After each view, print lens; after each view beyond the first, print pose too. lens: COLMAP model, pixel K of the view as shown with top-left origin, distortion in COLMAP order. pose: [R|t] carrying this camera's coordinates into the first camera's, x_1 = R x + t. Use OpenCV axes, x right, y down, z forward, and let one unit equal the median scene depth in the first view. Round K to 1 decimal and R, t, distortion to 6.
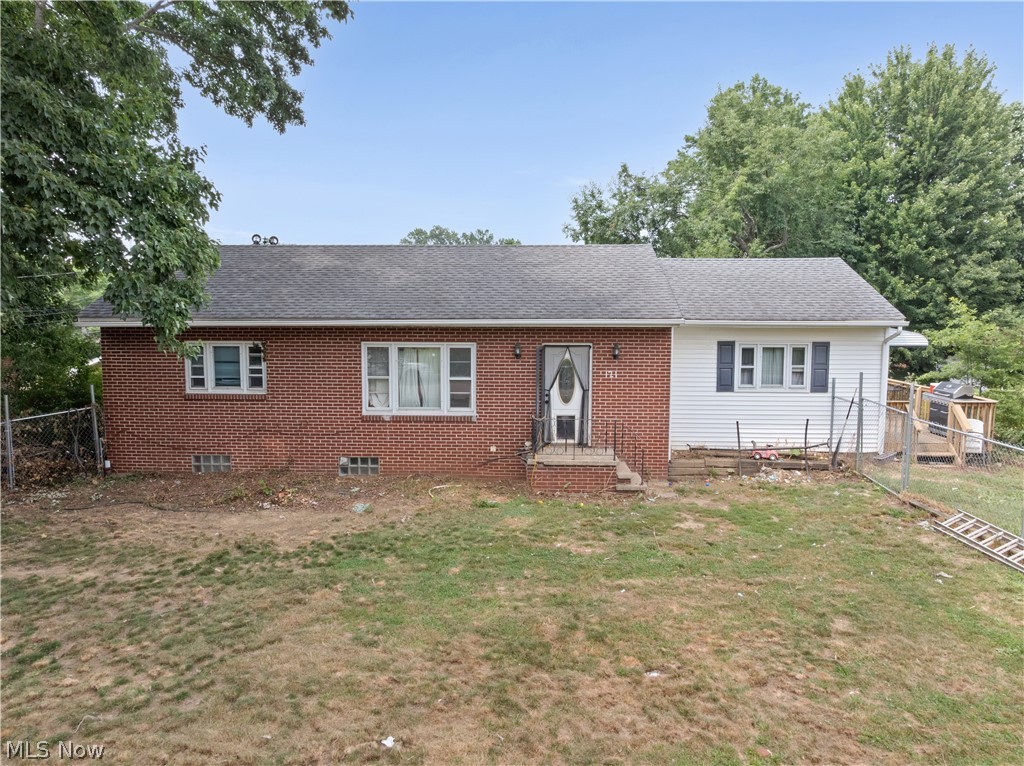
lens RADIAL K [[693.1, 0, 512.0], [0, 693.1, 383.0], [0, 0, 1]] dist [-0.033788, 0.008334]
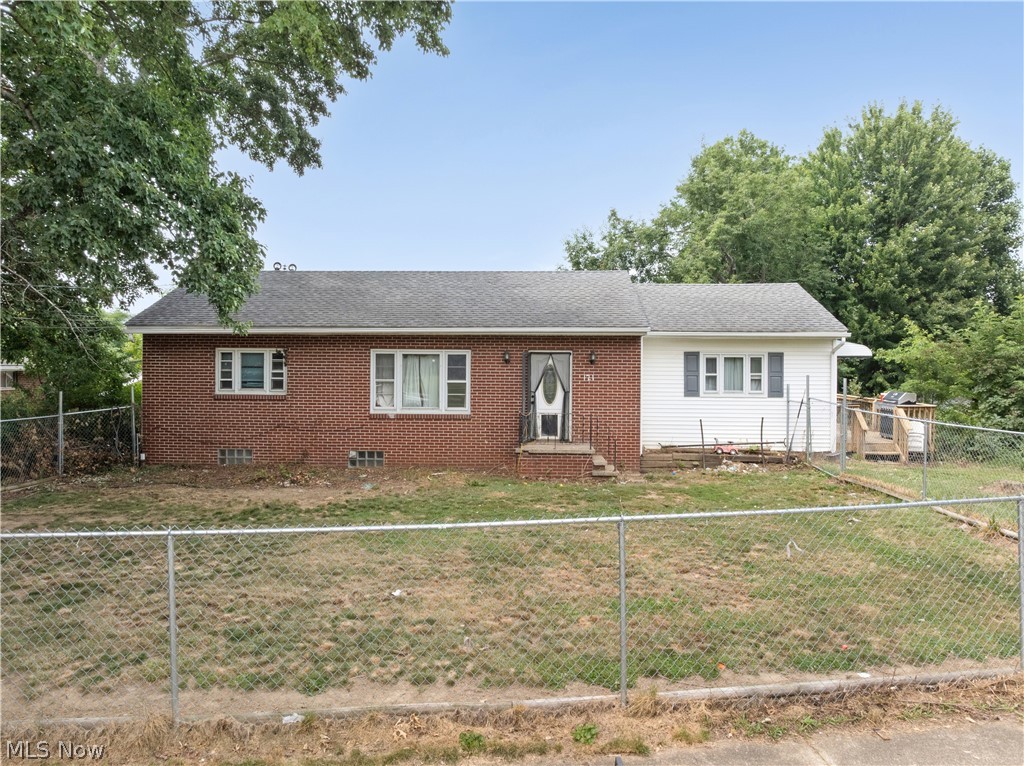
lens RADIAL K [[720.0, 0, 512.0], [0, 720.0, 383.0], [0, 0, 1]] dist [-0.024595, -0.009340]
pose [[0.999989, 0.002505, -0.003841, 0.020522], [-0.002824, 0.996348, -0.085336, 0.094804], [0.003613, 0.085346, 0.996345, -0.176769]]
